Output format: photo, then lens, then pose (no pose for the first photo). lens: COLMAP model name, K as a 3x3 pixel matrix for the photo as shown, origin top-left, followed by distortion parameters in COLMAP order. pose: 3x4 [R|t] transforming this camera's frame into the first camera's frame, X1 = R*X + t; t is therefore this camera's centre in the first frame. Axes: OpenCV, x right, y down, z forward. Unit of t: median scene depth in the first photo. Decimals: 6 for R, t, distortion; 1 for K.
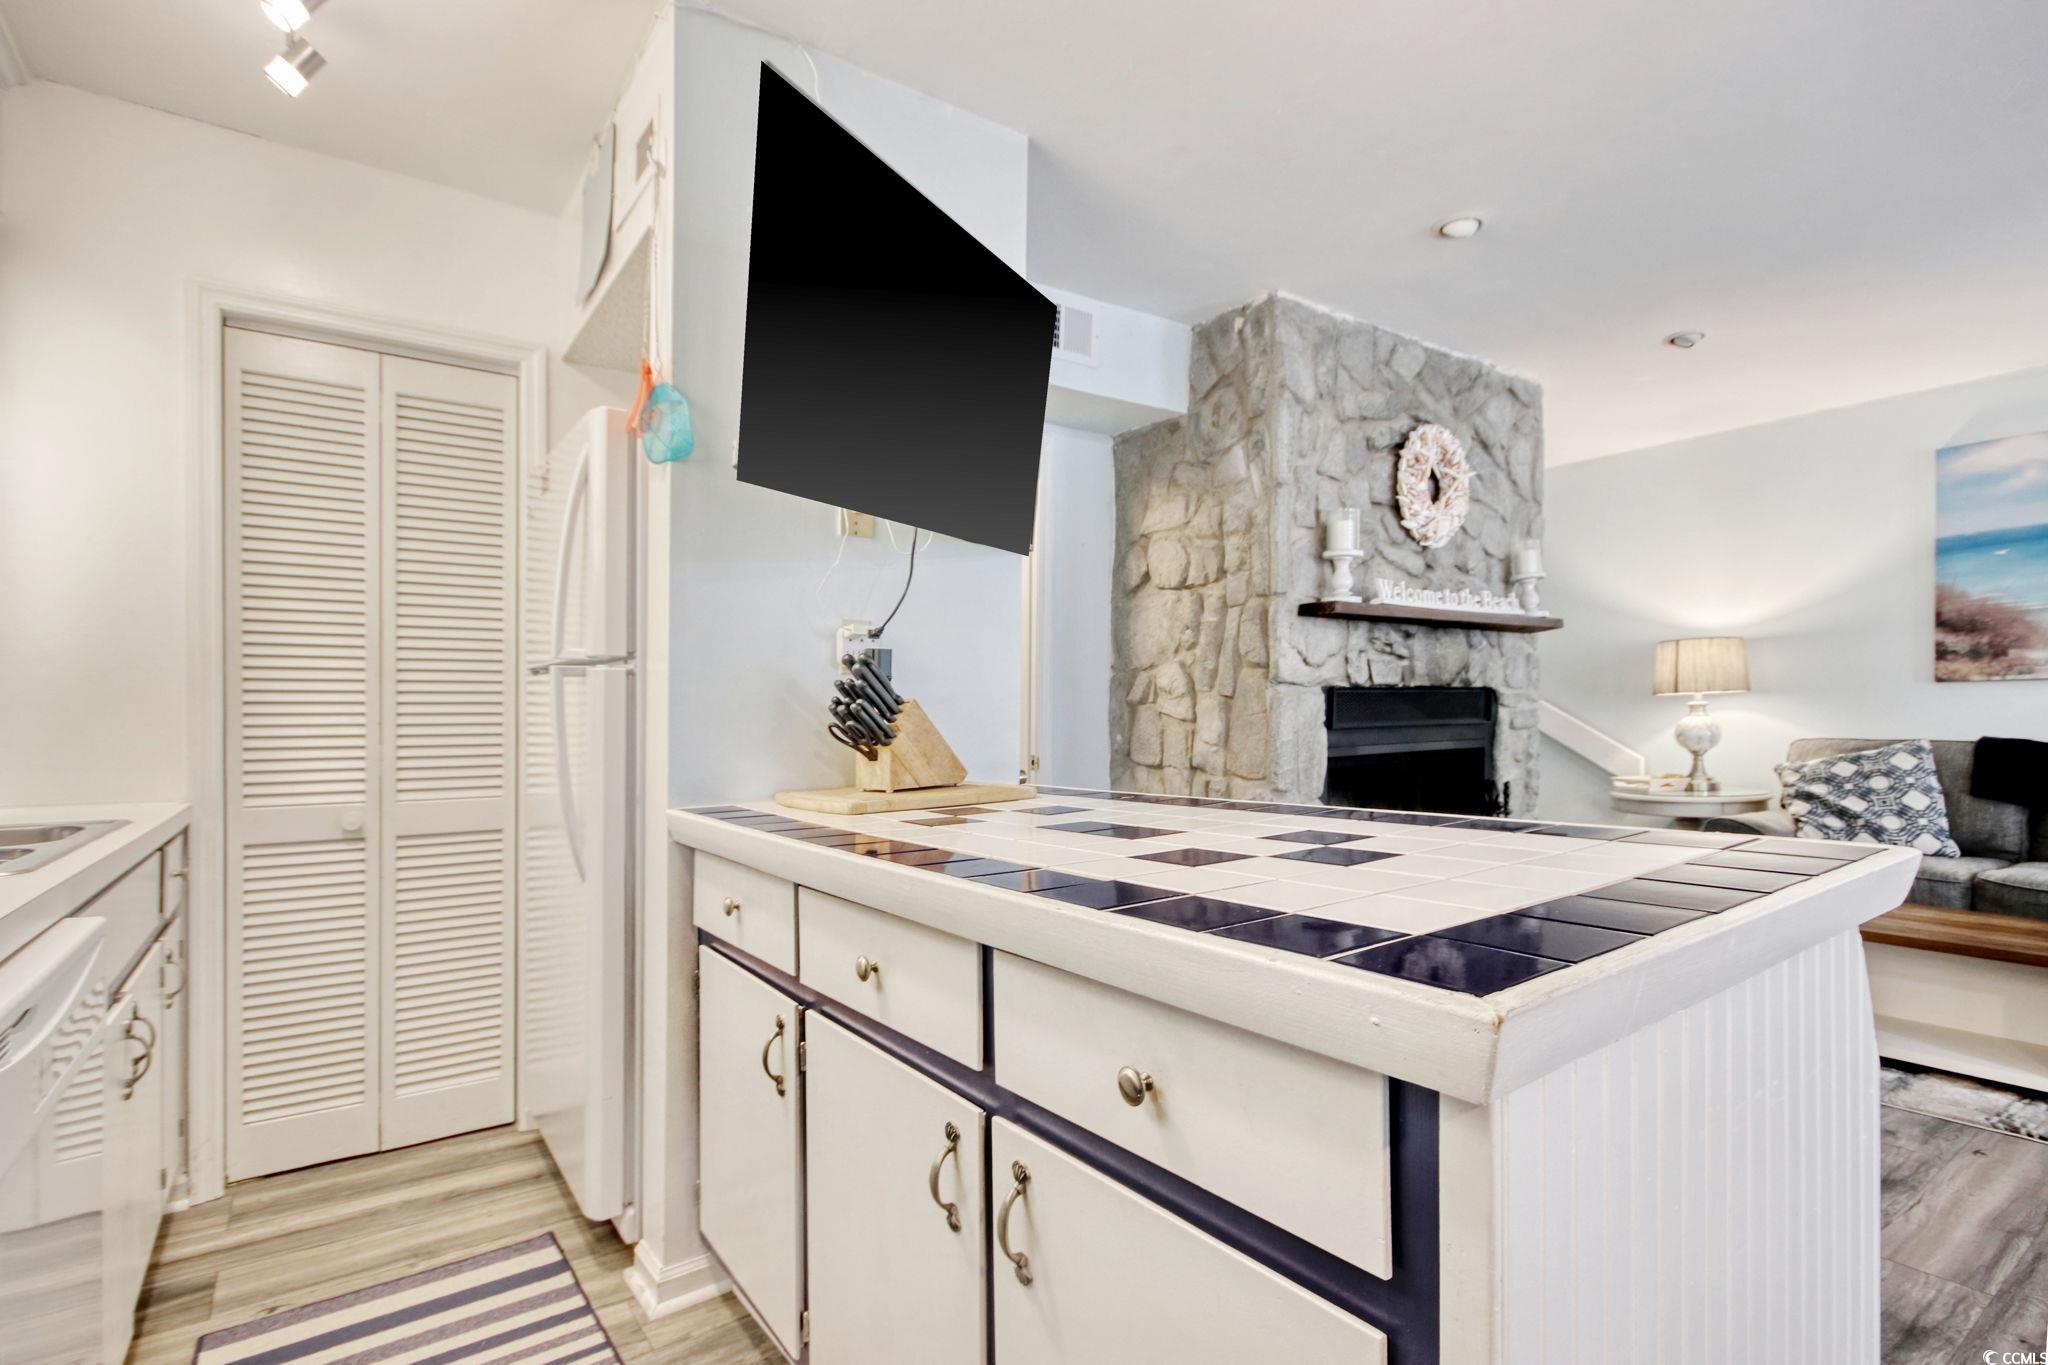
lens RADIAL K [[983.2, 0, 1021.3], [0, 983.2, 736.4], [0, 0, 1]] dist [0.013879, -0.000970]
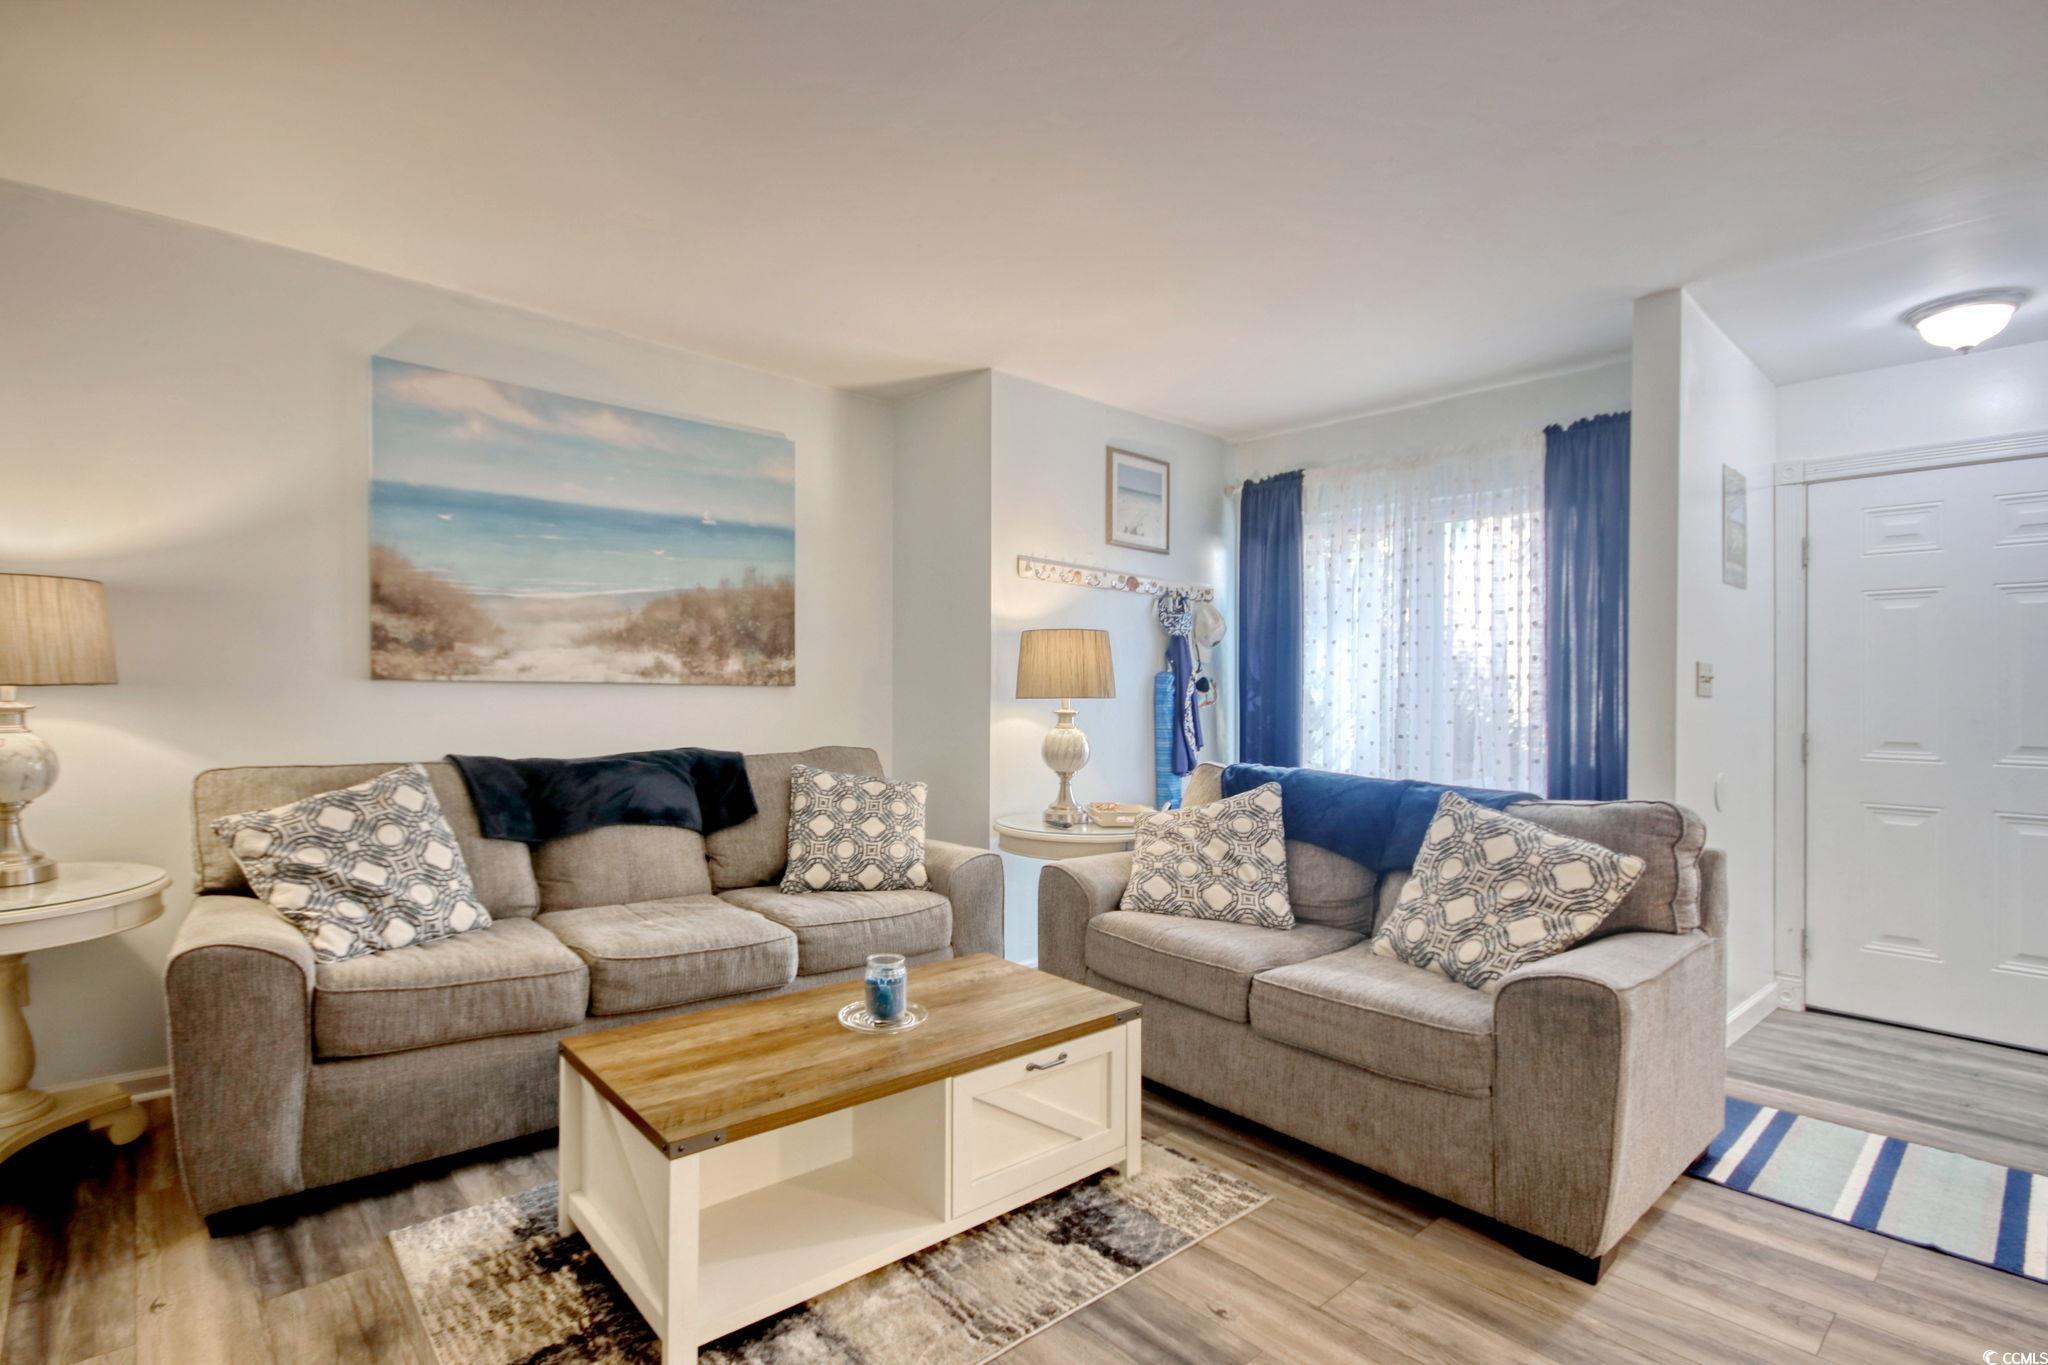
lens RADIAL K [[1019.3, 0, 1046.7], [0, 1019.3, 701.6], [0, 0, 1]] dist [0.000084, -0.002378]
pose [[-0.117058, -0.003702, 0.993118, 0.150300], [0.003256, 0.999986, 0.004111, -0.045592], [-0.993120, 0.003715, -0.117044, 0.680216]]
